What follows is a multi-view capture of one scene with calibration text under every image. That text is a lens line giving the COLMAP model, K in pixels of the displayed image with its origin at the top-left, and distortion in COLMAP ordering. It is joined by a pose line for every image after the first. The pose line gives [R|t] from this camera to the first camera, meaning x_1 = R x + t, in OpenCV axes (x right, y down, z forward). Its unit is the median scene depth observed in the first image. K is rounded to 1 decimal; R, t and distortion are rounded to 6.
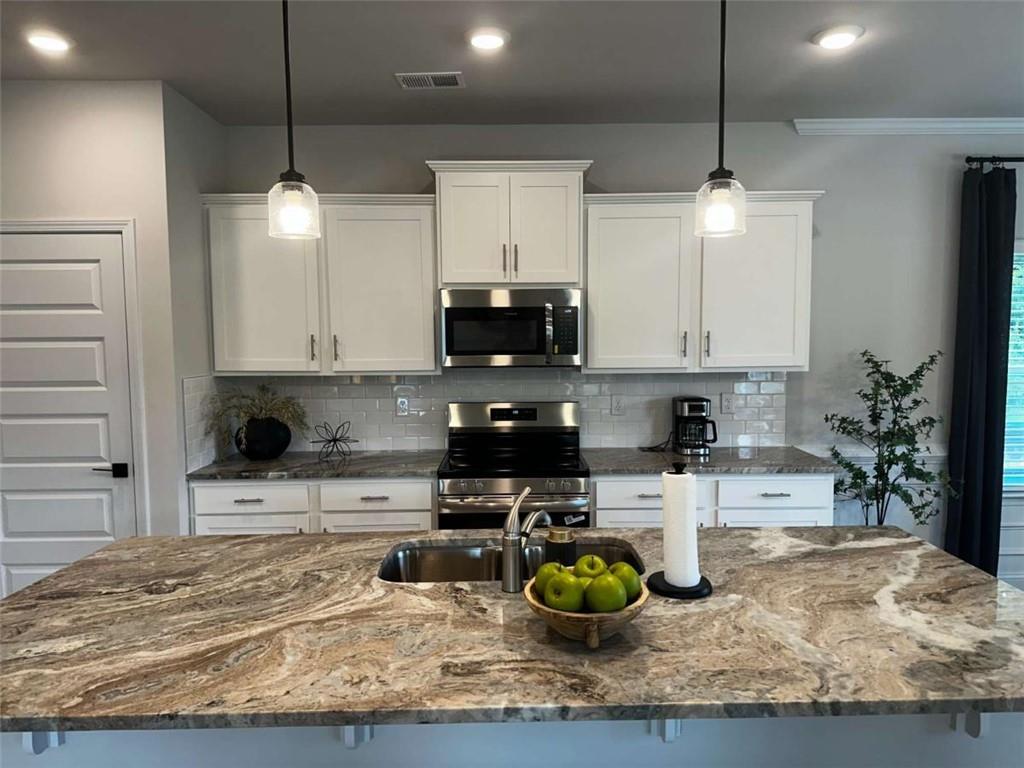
lens RADIAL K [[710.3, 0, 515.8], [0, 710.3, 396.7], [0, 0, 1]] dist [0.090280, -0.114578]
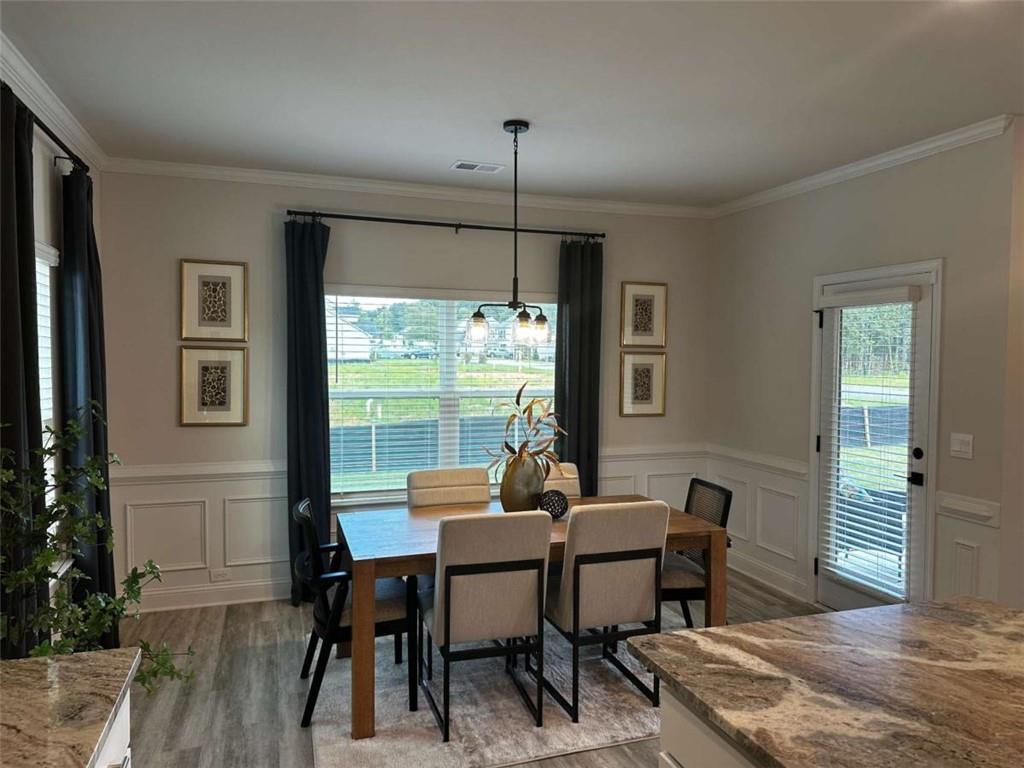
lens RADIAL K [[710.3, 0, 520.4], [0, 710.3, 392.2], [0, 0, 1]] dist [0.081823, -0.085576]
pose [[-0.330558, -0.043458, 0.942784, -0.080236], [0.073443, 0.994726, 0.071603, -0.087042], [-0.940924, 0.092910, -0.325623, 0.871029]]
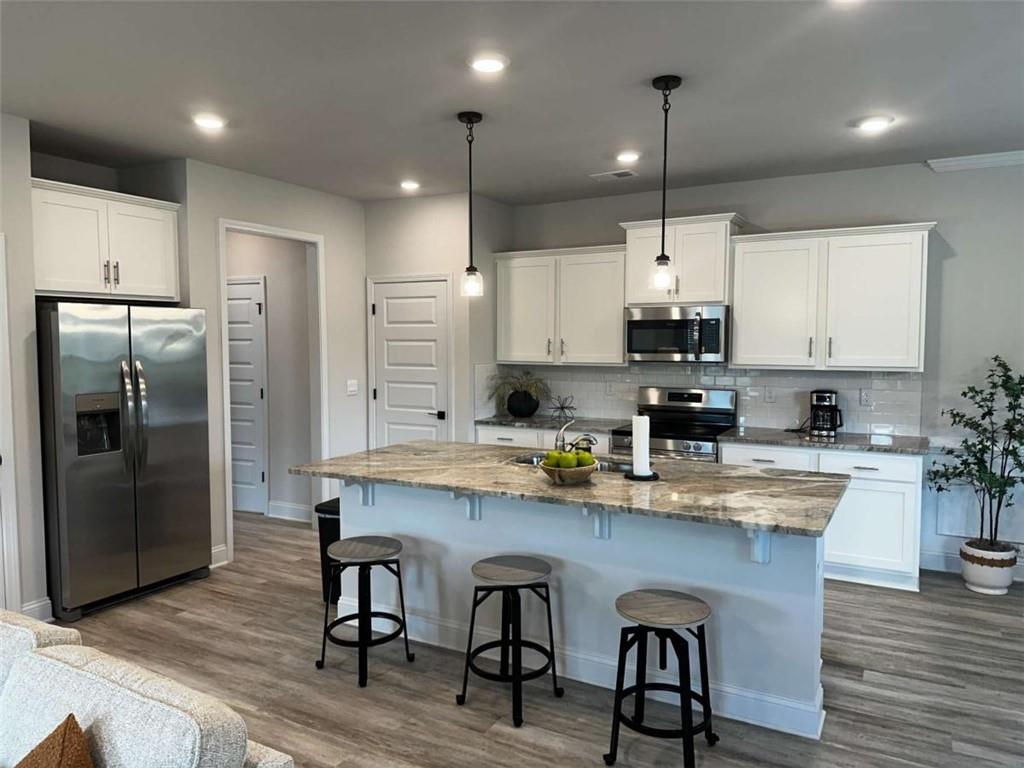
lens RADIAL K [[706.0, 0, 512.0], [0, 706.0, 384.0], [0, 0, 1]] dist [0.141275, -0.218599]
pose [[0.870533, 0.039805, -0.490498, 0.418049], [-0.048008, 0.998838, -0.004146, 0.023625], [0.489763, 0.027157, 0.871433, -0.391516]]
